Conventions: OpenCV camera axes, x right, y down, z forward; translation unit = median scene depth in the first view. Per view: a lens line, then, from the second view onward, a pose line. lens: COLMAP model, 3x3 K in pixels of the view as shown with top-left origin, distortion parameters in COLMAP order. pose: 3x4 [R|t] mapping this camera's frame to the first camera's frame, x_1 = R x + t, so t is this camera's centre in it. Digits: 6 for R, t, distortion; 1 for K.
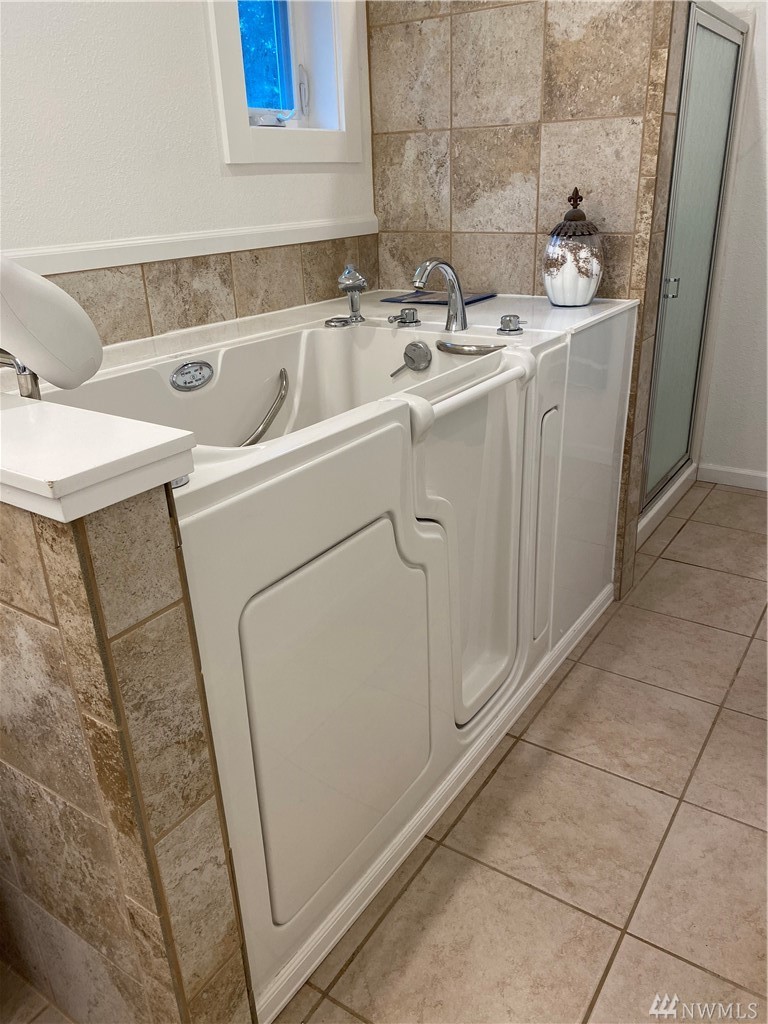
lens RADIAL K [[787.7, 0, 385.5], [0, 787.7, 508.3], [0, 0, 1]] dist [0.046092, -0.019965]
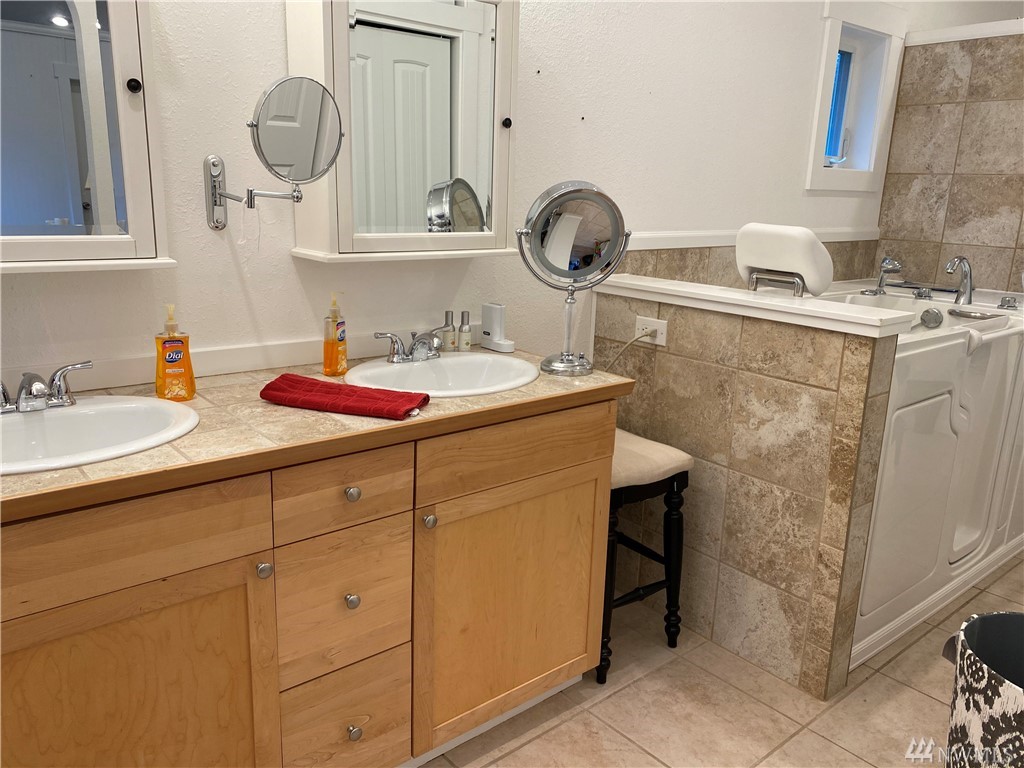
lens RADIAL K [[787.7, 0, 514.6], [0, 787.7, 393.0], [0, 0, 1]] dist [0.046092, -0.019965]
pose [[0.961045, 0.131443, -0.243137, -0.285933], [-0.164105, 0.979204, -0.119288, 0.218821], [0.222401, 0.154541, 0.962629, -0.520240]]
